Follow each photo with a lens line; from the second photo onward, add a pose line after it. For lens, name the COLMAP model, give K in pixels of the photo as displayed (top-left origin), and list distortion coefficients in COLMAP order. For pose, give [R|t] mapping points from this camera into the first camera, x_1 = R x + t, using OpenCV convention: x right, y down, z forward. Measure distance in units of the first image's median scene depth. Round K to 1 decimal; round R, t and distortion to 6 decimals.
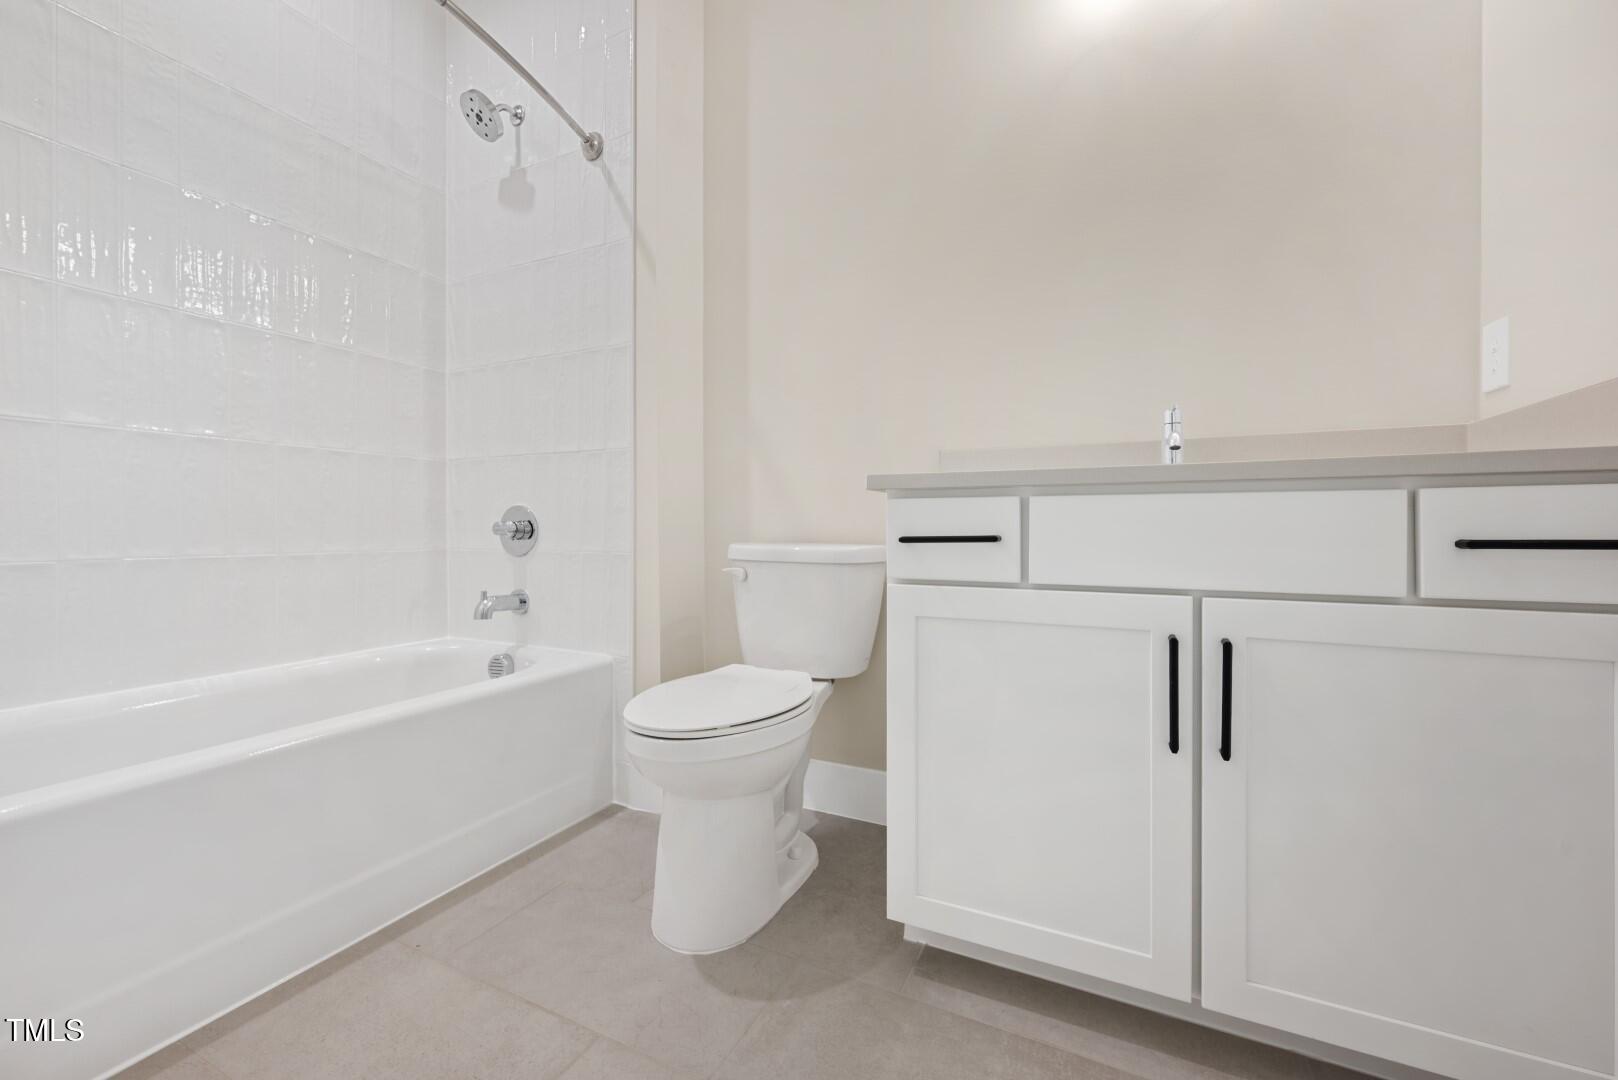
lens RADIAL K [[675.8, 0, 803.1], [0, 675.8, 535.8], [0, 0, 1]] dist [0.004118, 0.000174]
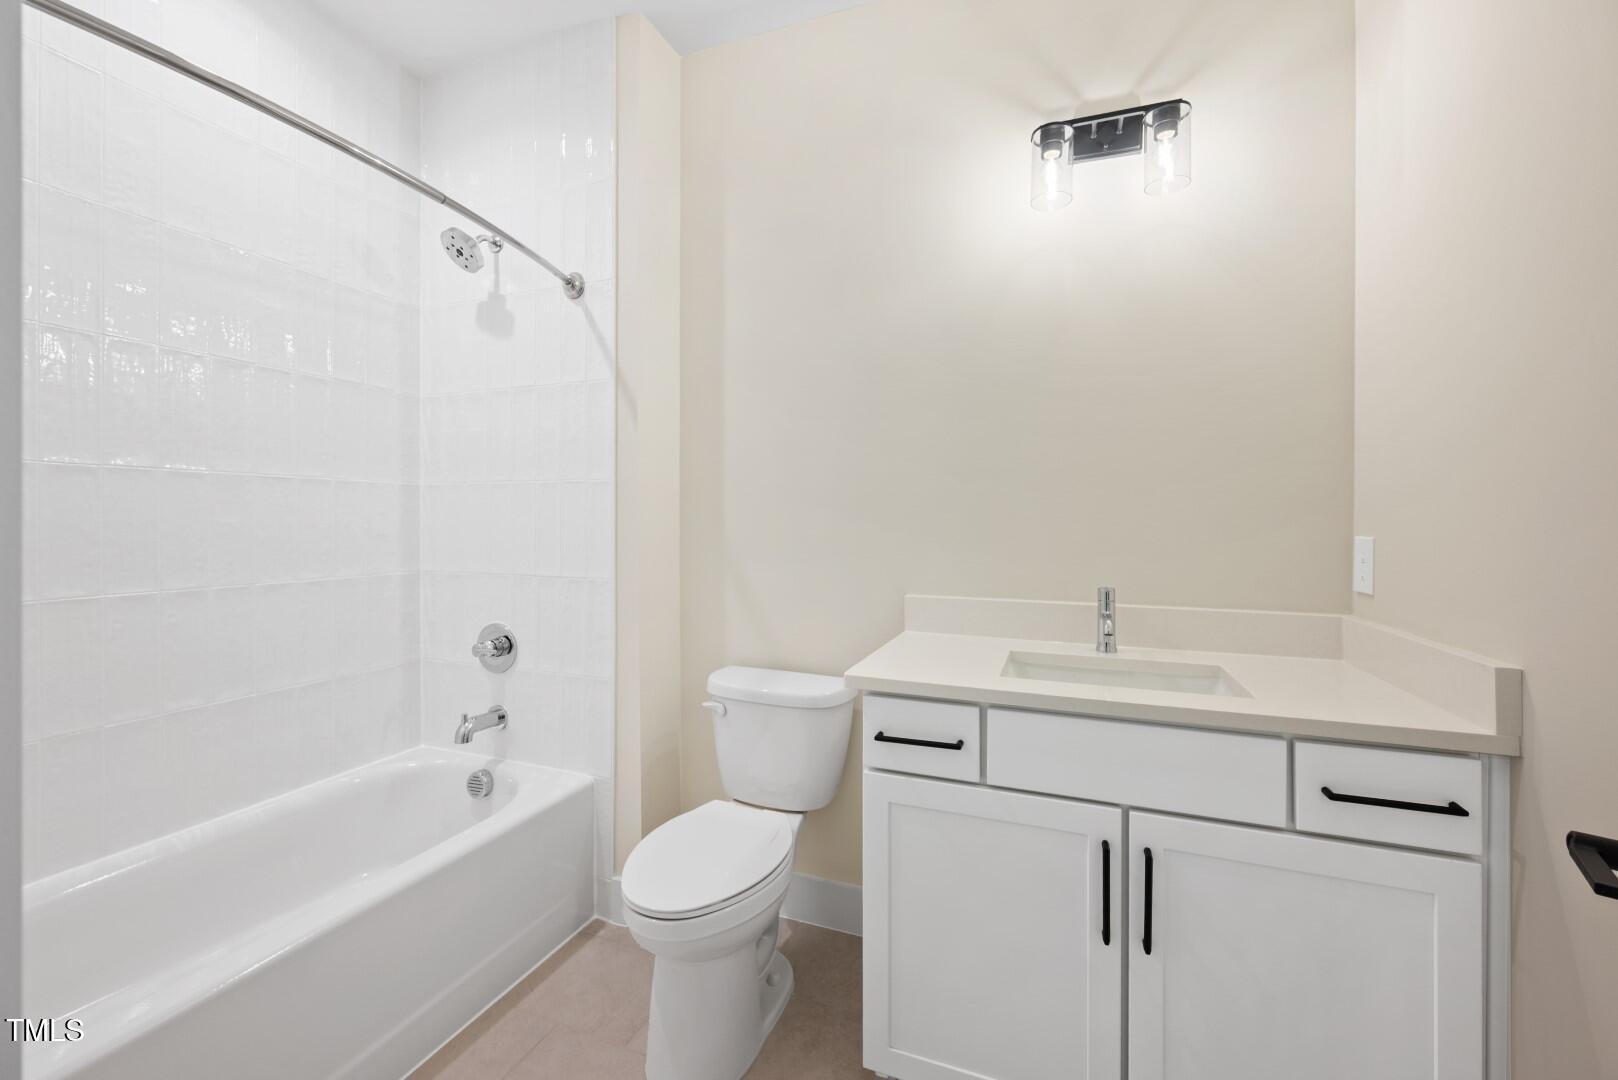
lens RADIAL K [[685.1, 0, 809.0], [0, 685.1, 521.8], [0, 0, 1]] dist [0.005393, -0.000822]
pose [[0.996420, 0.001135, 0.084530, -0.044877], [-0.001439, 0.999993, 0.003530, -0.245438], [-0.084526, -0.003639, 0.996415, -0.092478]]
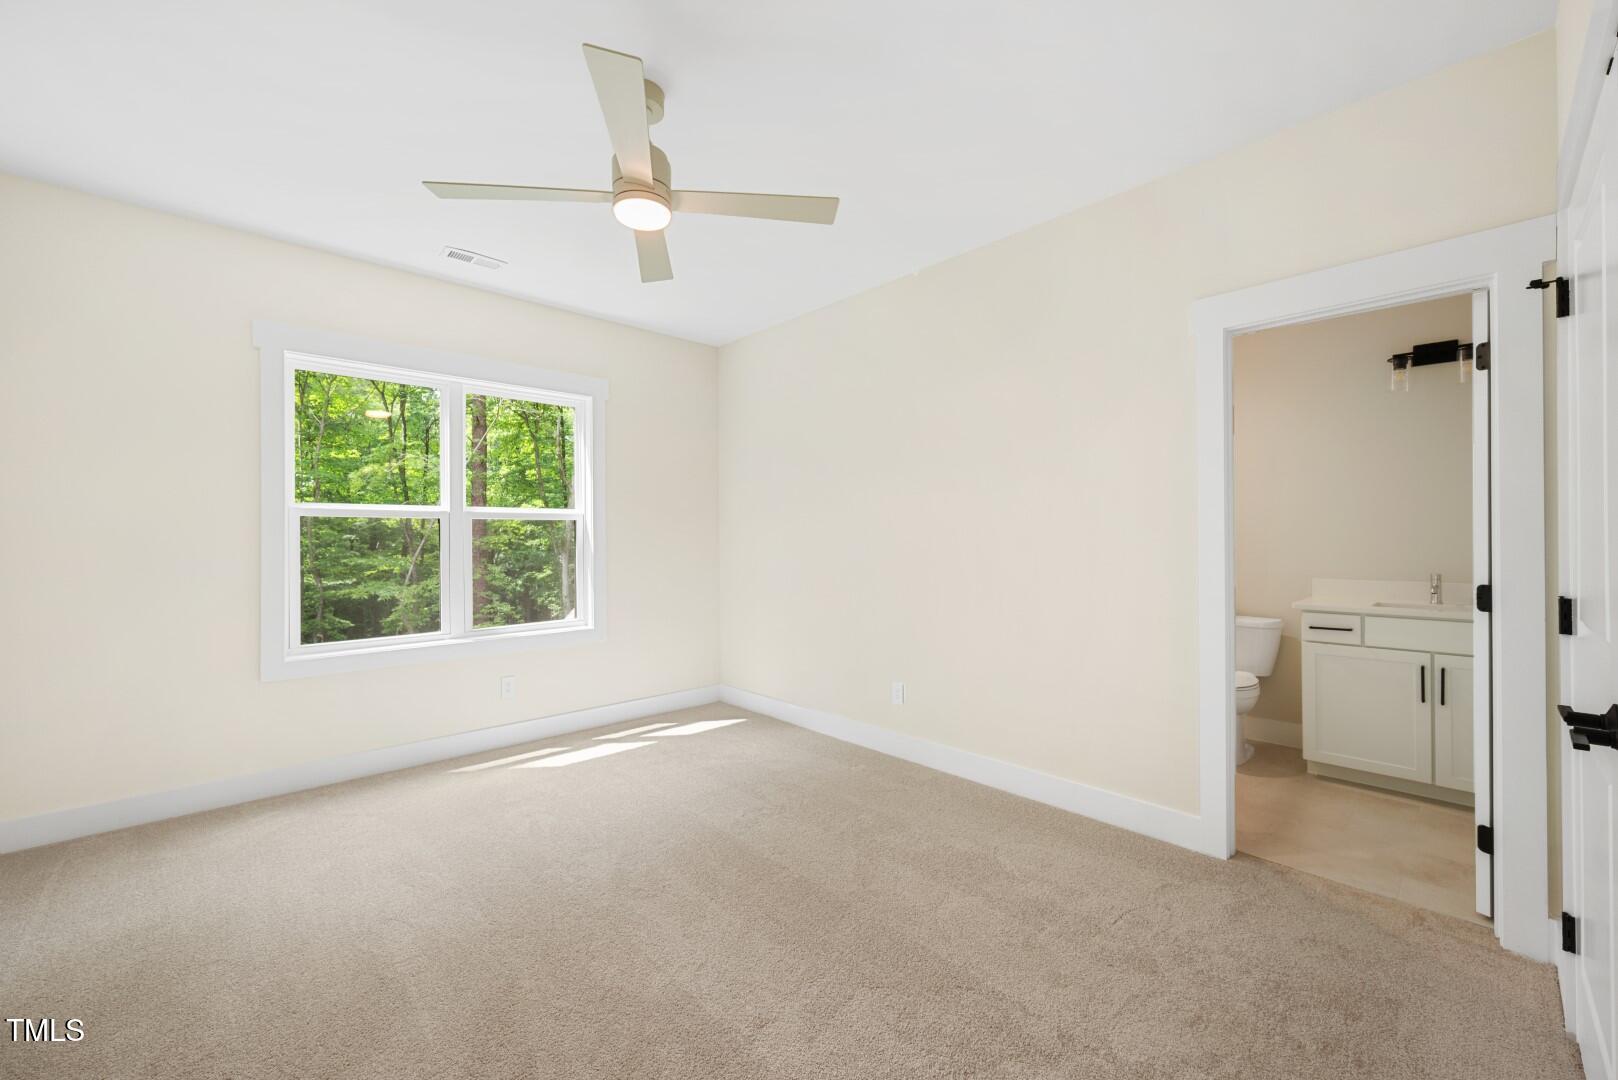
lens RADIAL K [[644.0, 0, 812.7], [0, 644.0, 534.9], [0, 0, 1]] dist [-0.000201, 0.000166]
pose [[0.940401, -0.002616, -0.340058, -0.639446], [-0.002921, 0.999871, -0.015771, -0.235654], [0.340056, 0.015824, 0.940272, -1.621731]]
